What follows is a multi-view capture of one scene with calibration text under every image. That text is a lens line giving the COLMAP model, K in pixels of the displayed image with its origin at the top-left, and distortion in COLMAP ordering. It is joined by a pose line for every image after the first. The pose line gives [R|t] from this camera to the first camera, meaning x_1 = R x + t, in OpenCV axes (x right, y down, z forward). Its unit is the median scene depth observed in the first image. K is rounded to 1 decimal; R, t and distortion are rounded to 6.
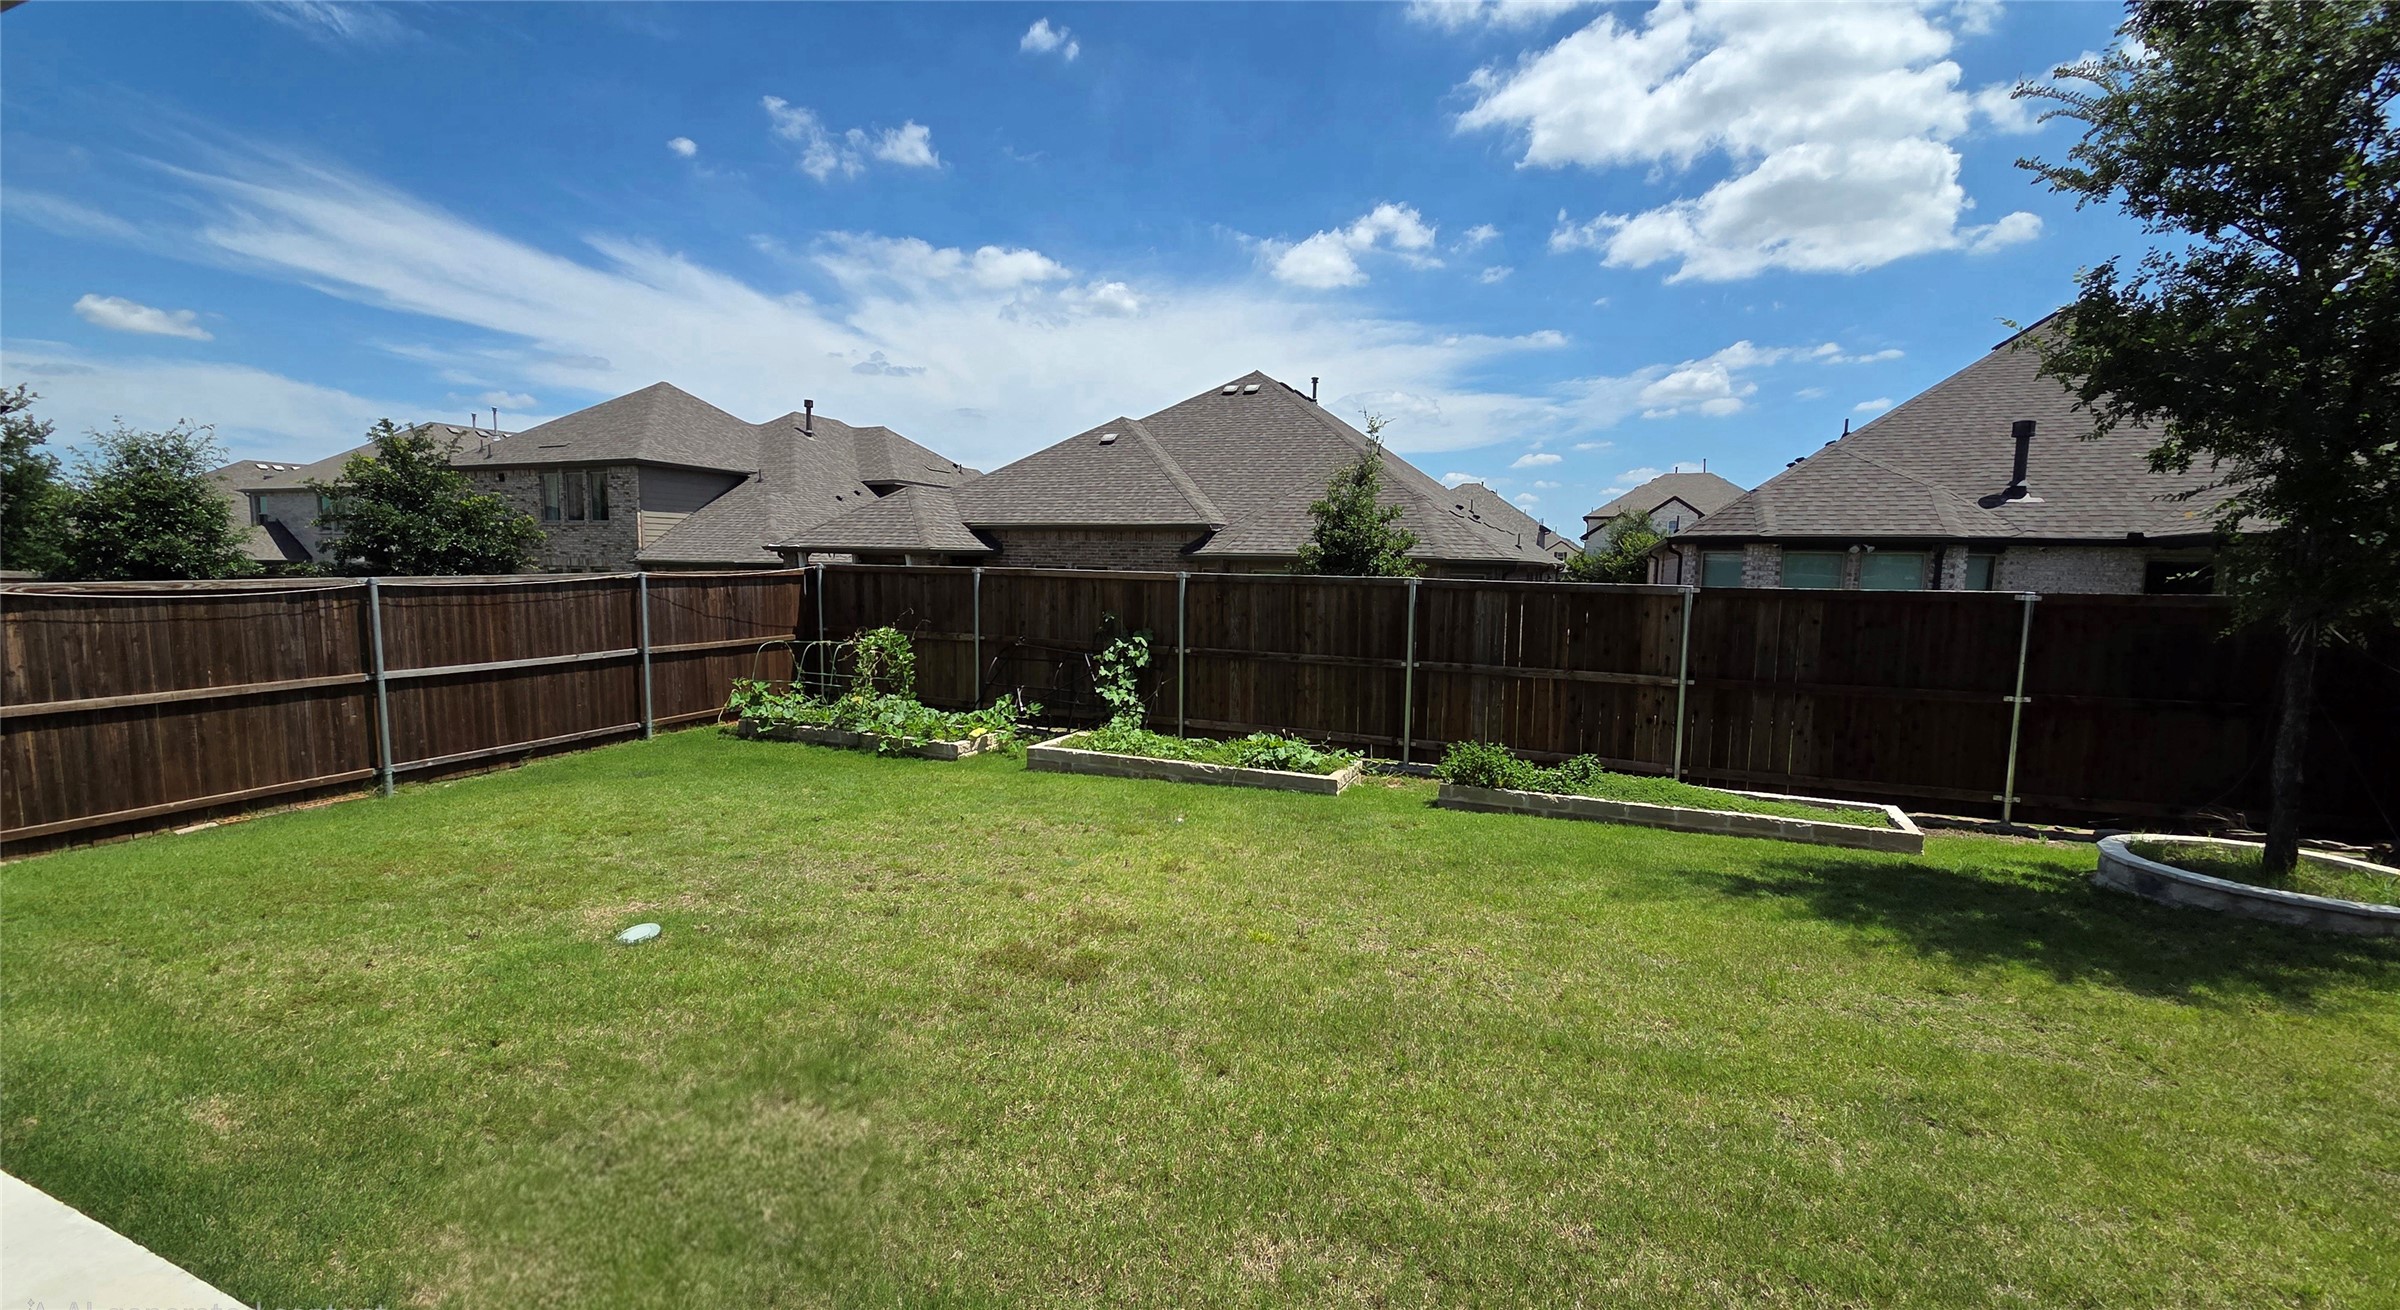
lens RADIAL K [[980.3, 0, 1200.0], [0, 980.3, 655.0], [0, 0, 1]] dist [0.002468, -0.000109]
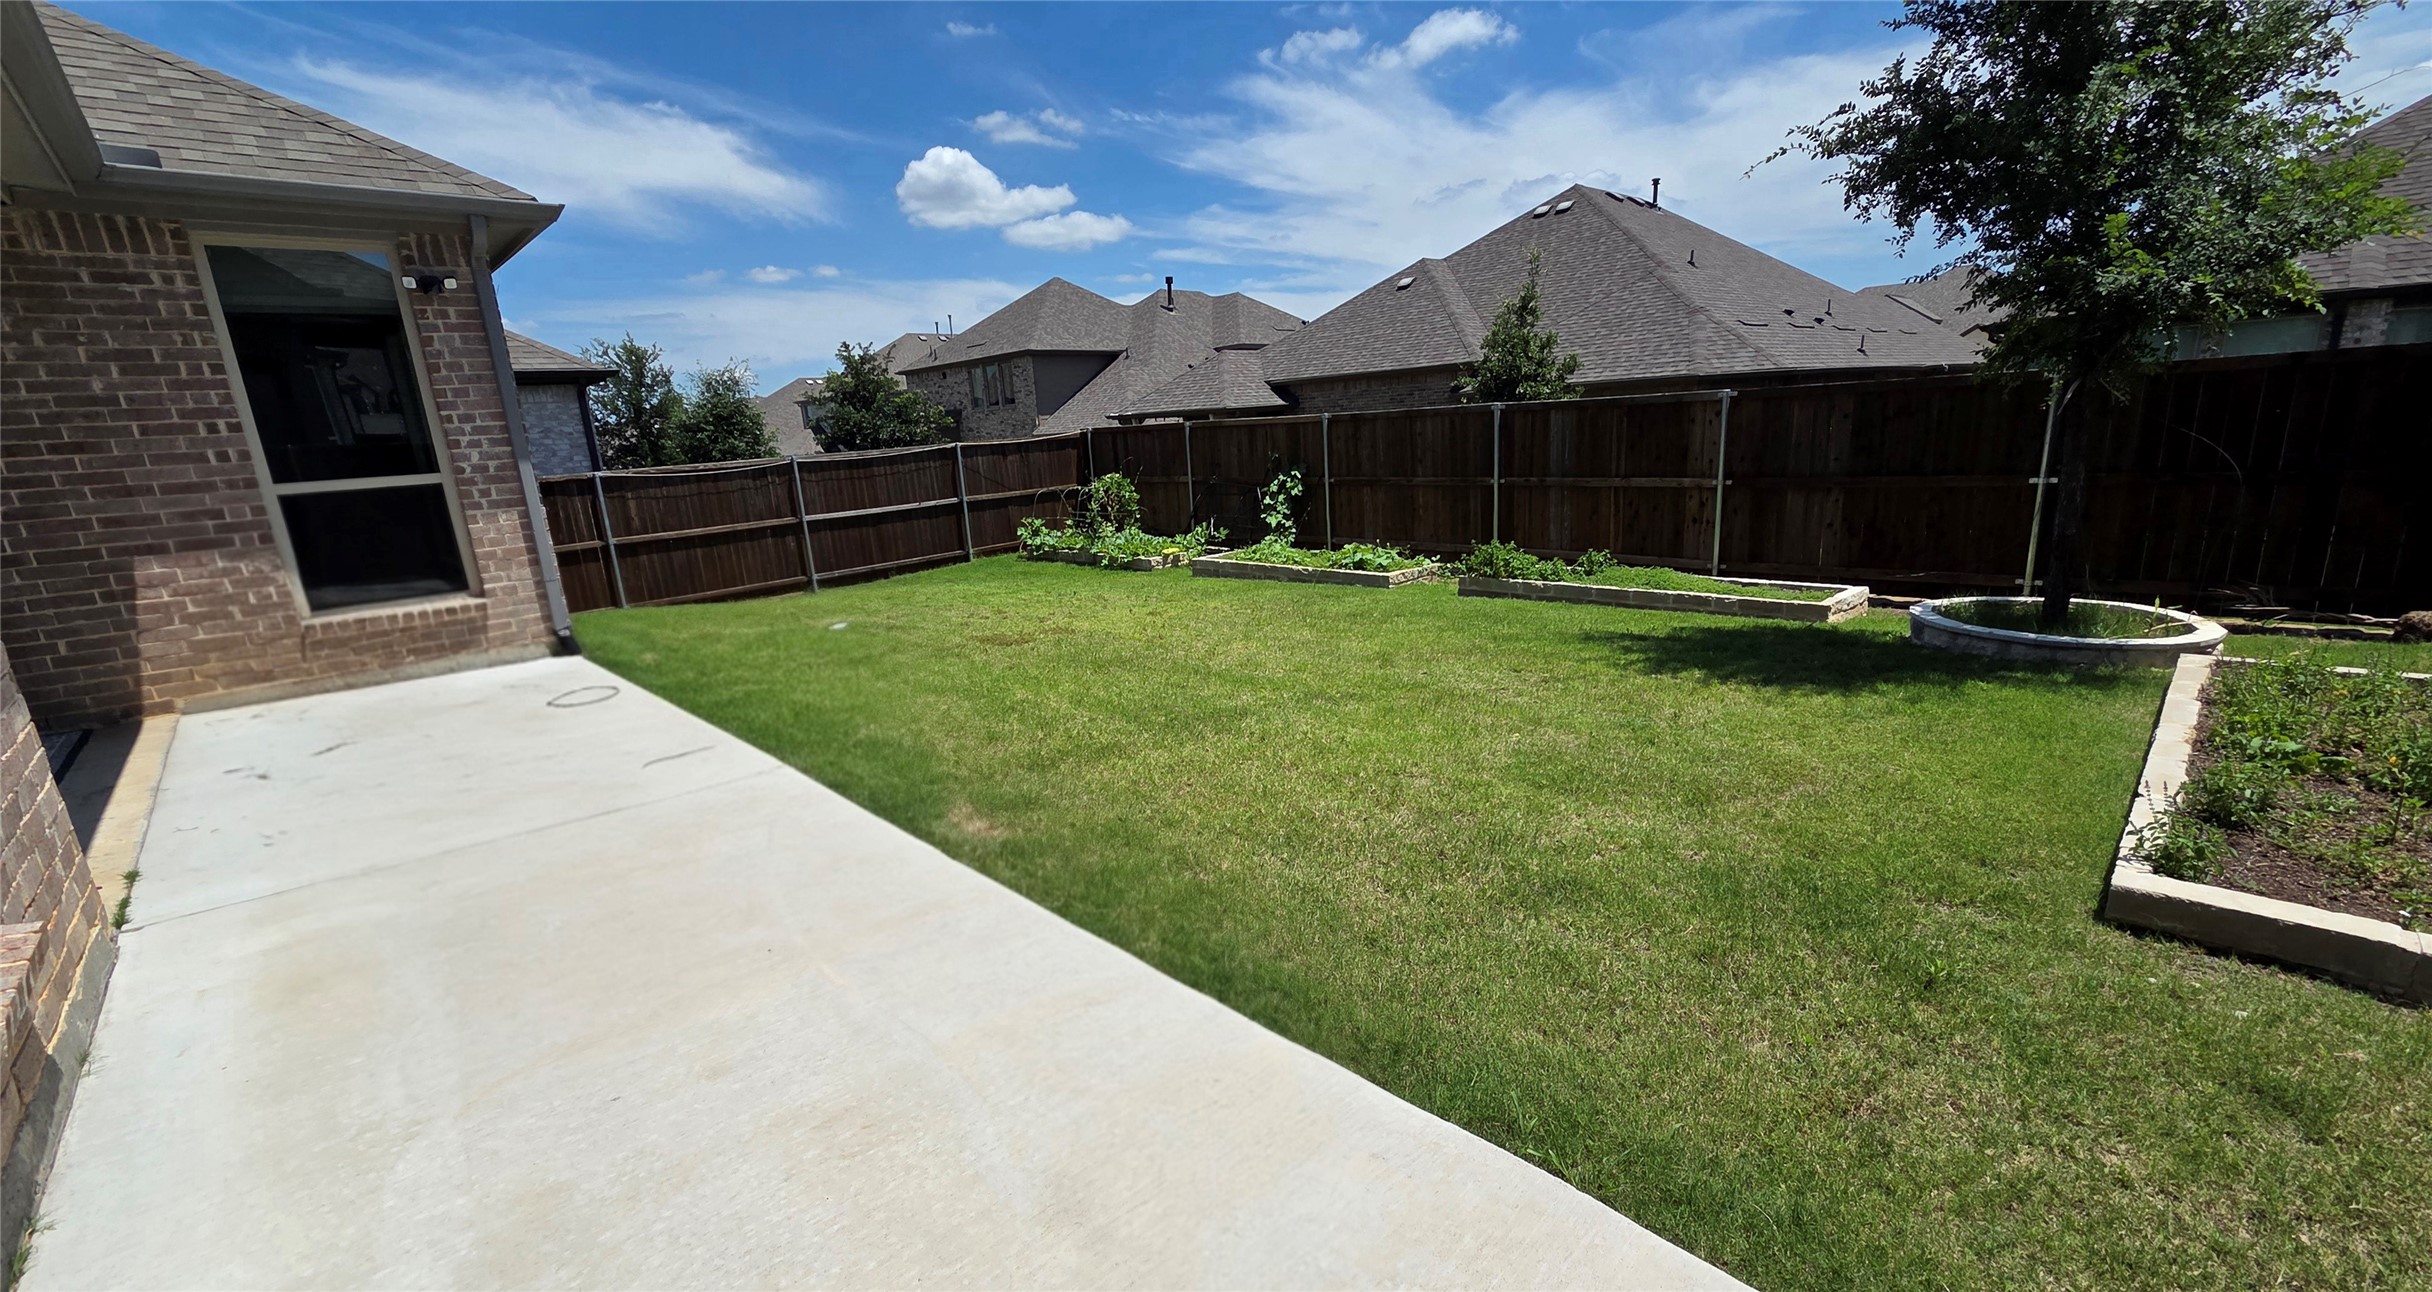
lens RADIAL K [[1003.0, 0, 1217.6], [0, 1003.0, 659.1], [0, 0, 1]] dist [0.002090, 0.000119]
pose [[0.918095, 0.019730, -0.395869, 0.358832], [0.038226, 0.989697, 0.137981, 0.038954], [0.394513, -0.141812, 0.907882, -0.208672]]
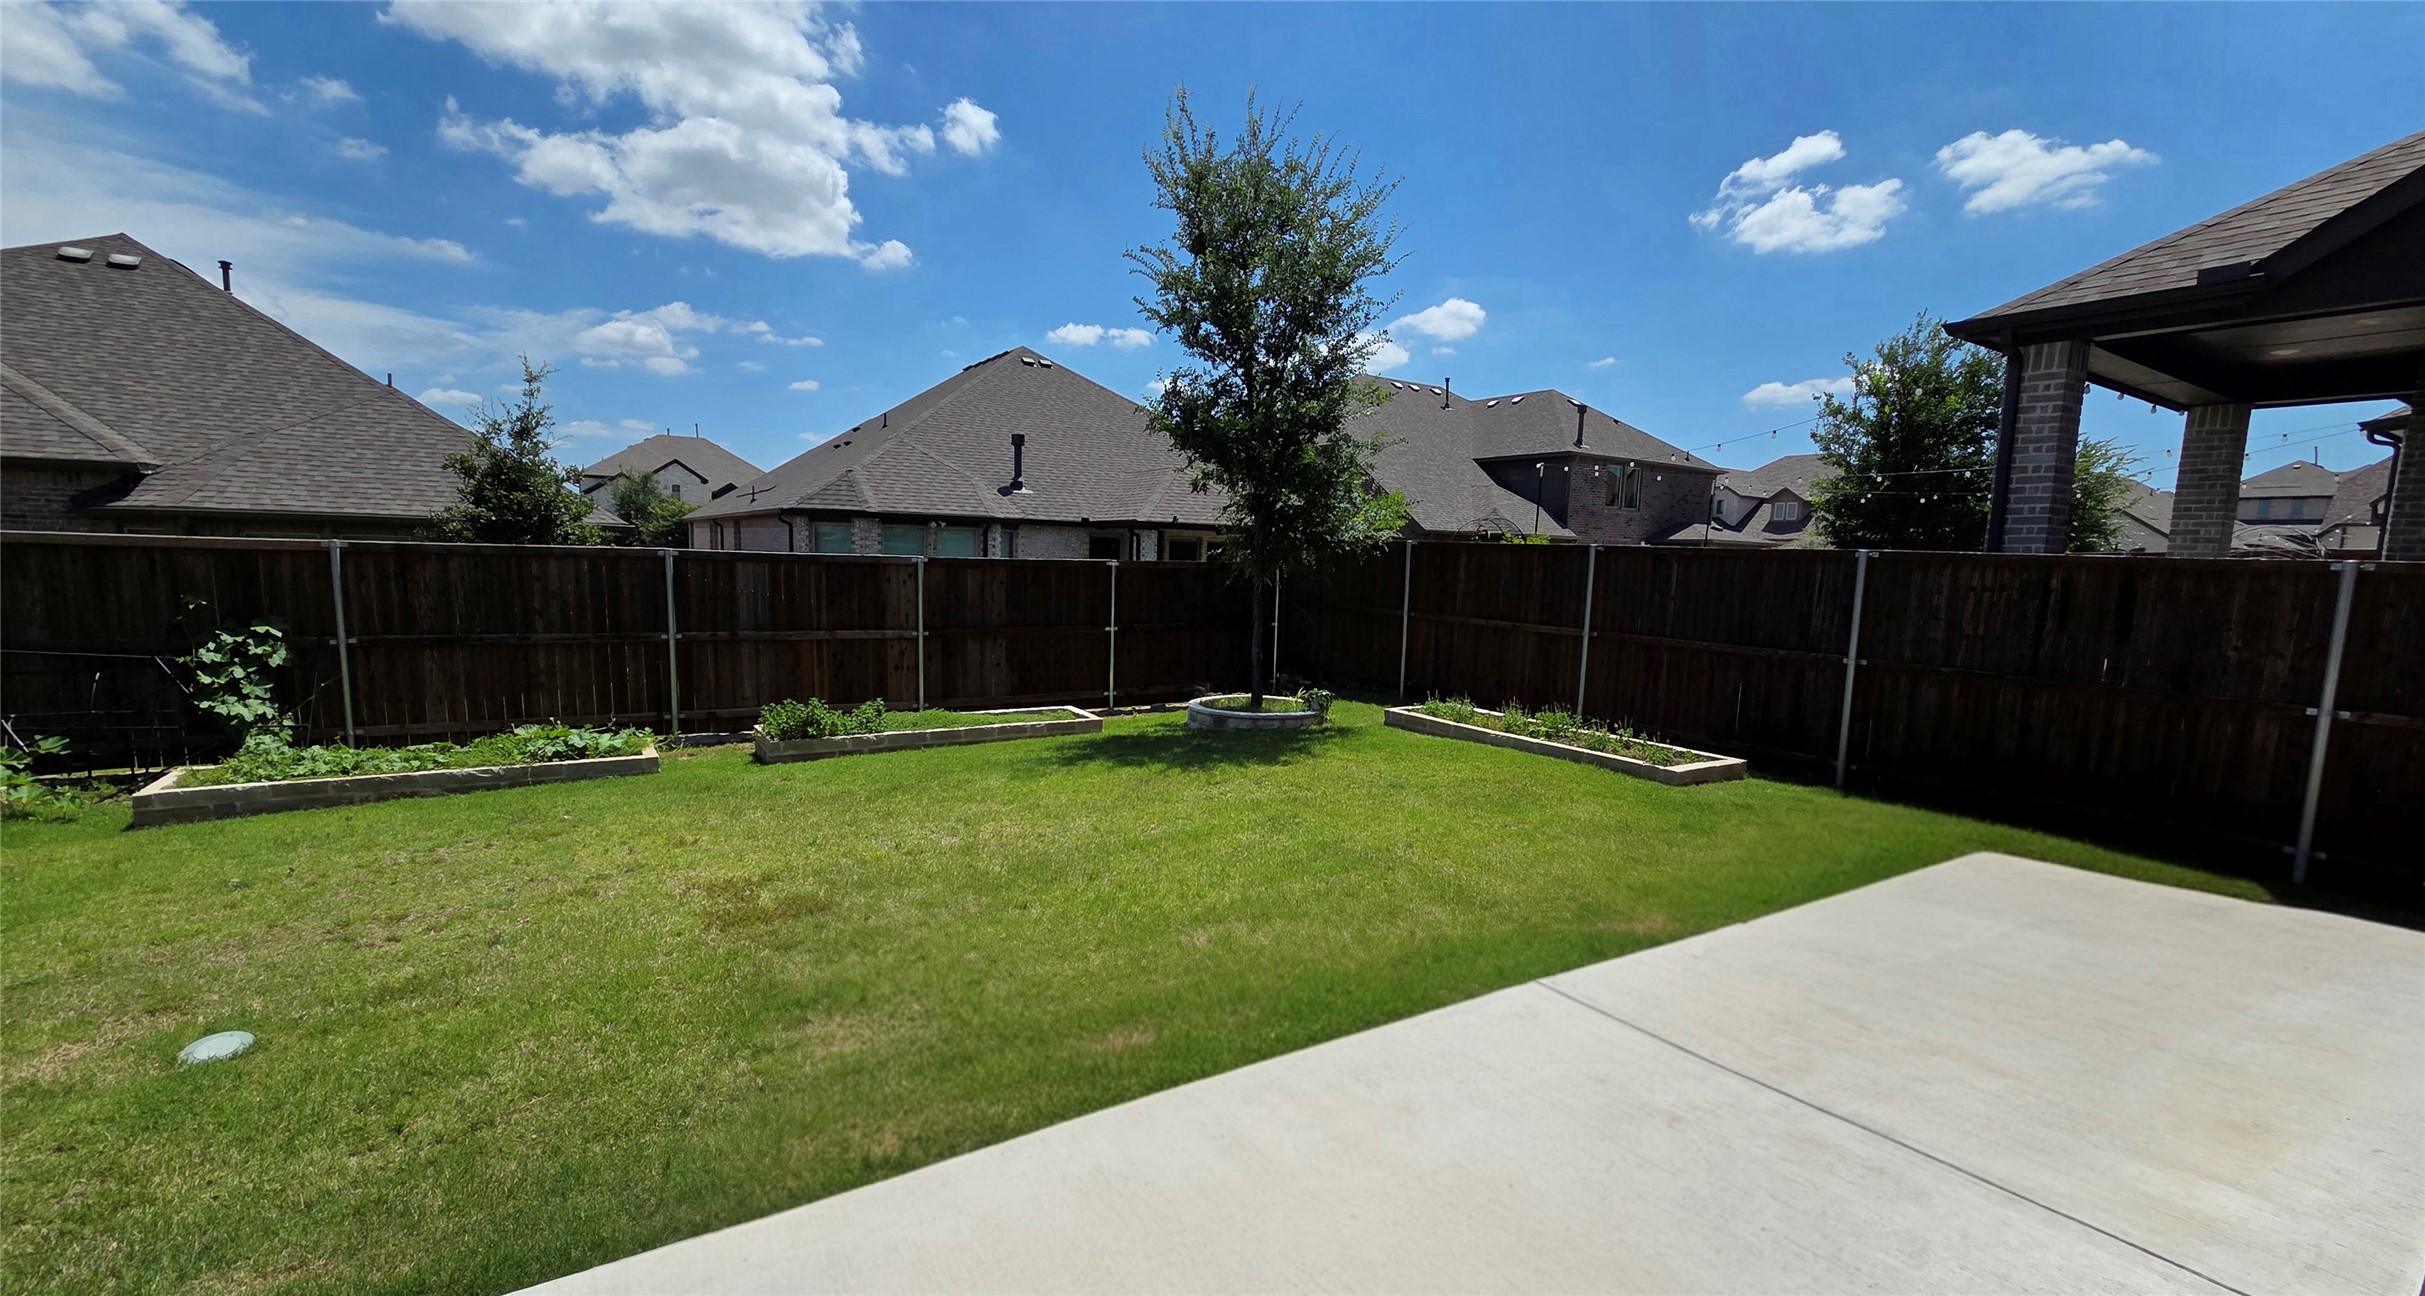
lens RADIAL K [[989.8, 0, 1212.5], [0, 989.8, 648.0], [0, 0, 1]] dist [-0.002339, -0.000180]
pose [[0.559779, -0.080018, 0.824769, -0.287333], [0.056007, 0.996704, 0.058686, -0.006237], [-0.826747, 0.013342, 0.562416, -0.012602]]
